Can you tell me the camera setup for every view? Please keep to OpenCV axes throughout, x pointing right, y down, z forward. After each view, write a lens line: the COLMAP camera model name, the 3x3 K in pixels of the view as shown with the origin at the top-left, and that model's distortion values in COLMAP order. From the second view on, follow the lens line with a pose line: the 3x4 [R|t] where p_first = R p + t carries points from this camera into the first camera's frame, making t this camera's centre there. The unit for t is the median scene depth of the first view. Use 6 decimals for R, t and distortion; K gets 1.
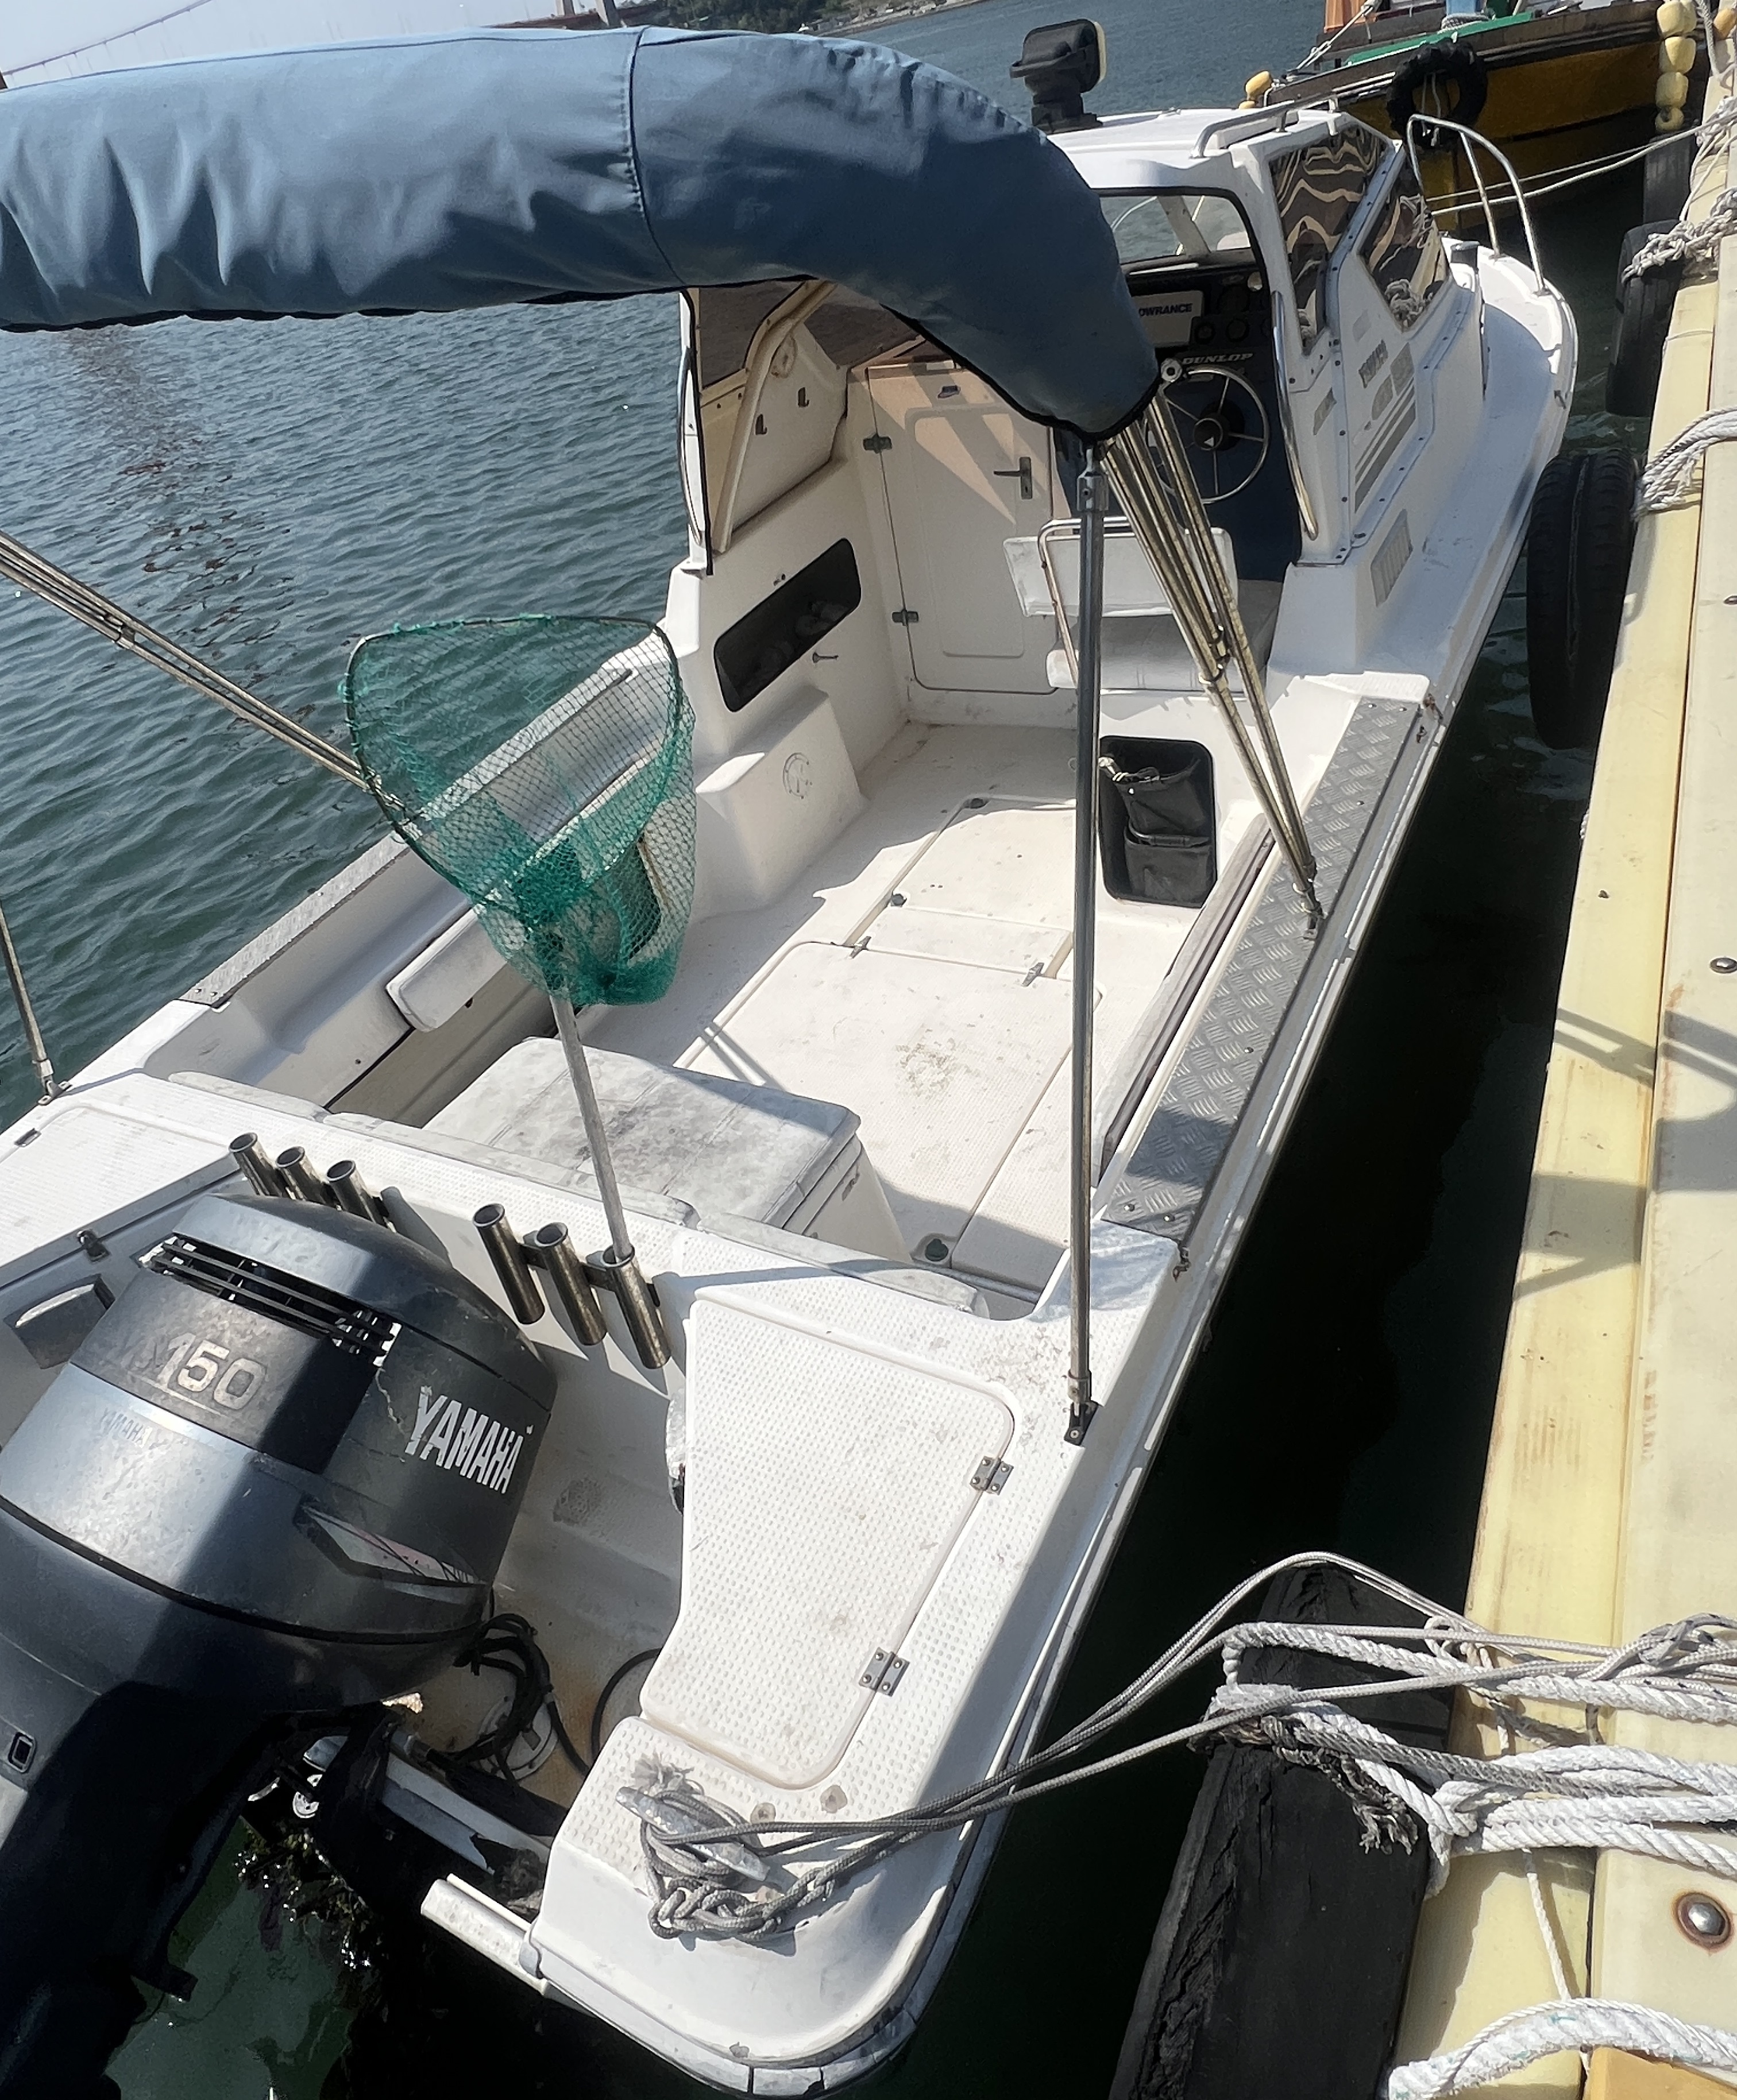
lens RADIAL K [[1639.2, 0, 859.8], [0, 1639.2, 1046.9], [0, 0, 1]] dist [-0.005224, 0.019298]
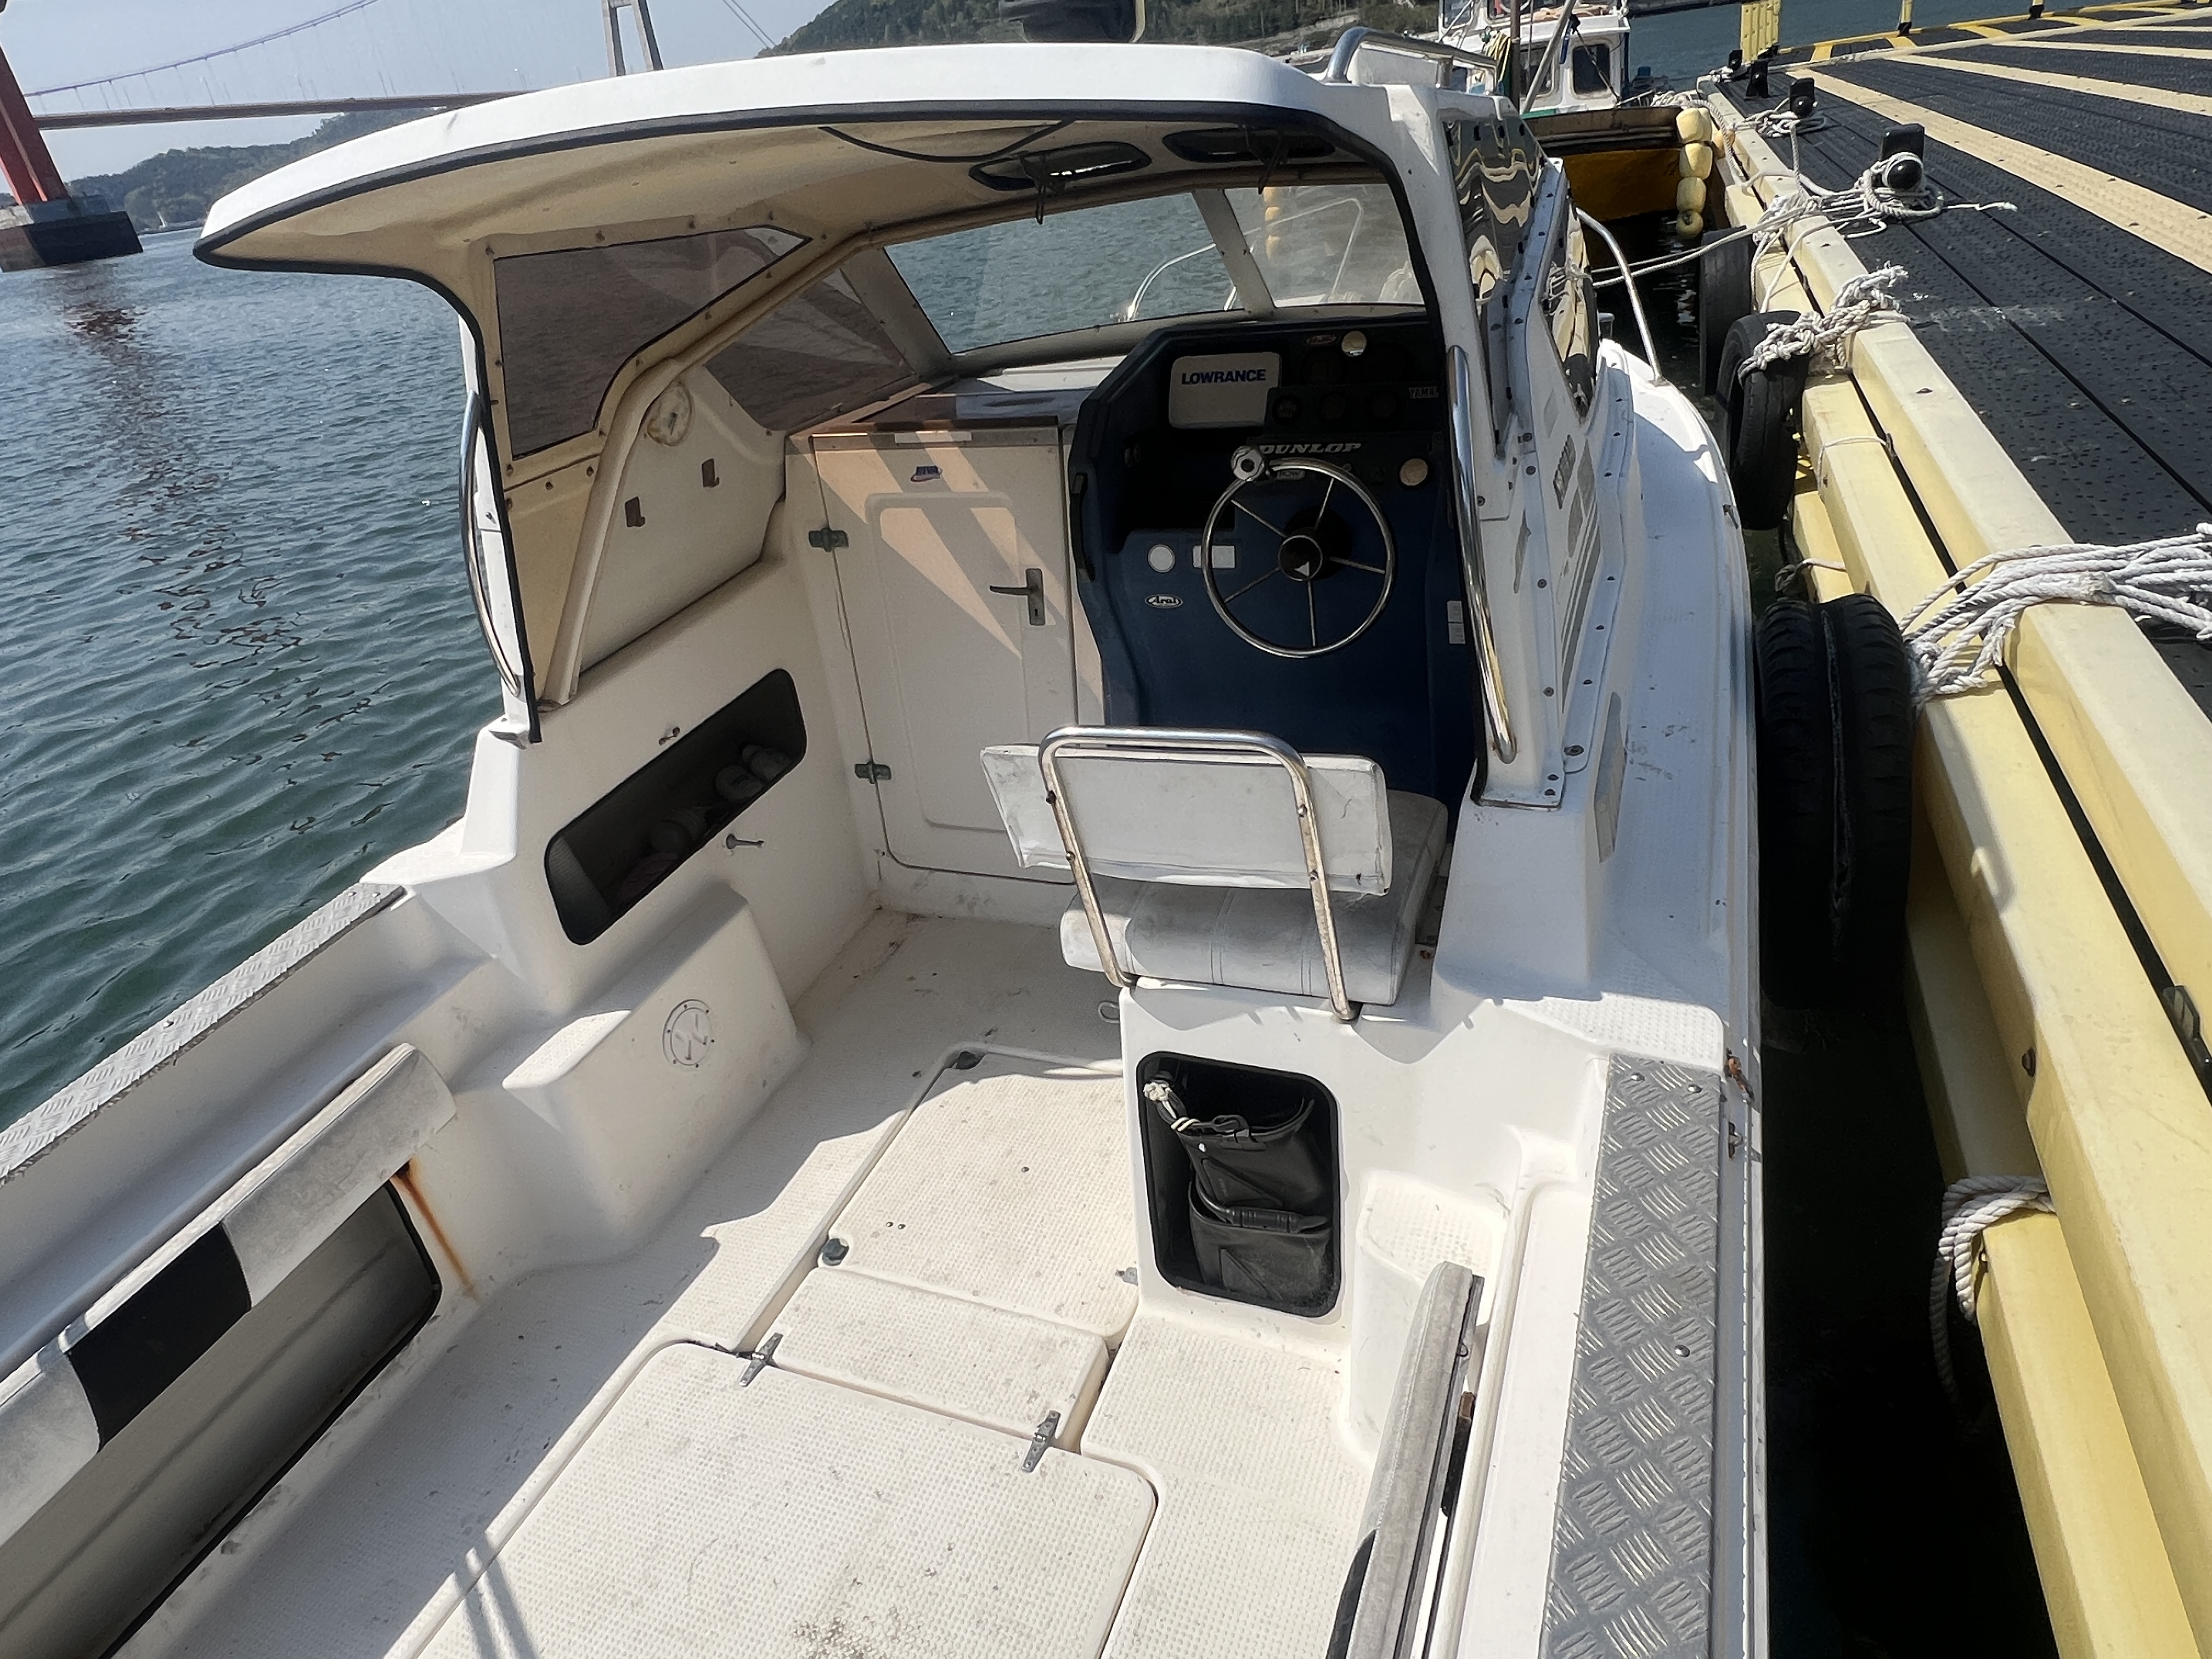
lens RADIAL K [[1280.3, 0, 1113.2], [0, 1280.3, 836.3], [0, 0, 1]] dist [0.002869, -0.001041]
pose [[0.990899, 0.002796, 0.134576, 0.063085], [0.008176, 0.996688, -0.080912, -0.207620], [-0.134356, 0.081276, 0.987594, 0.477074]]
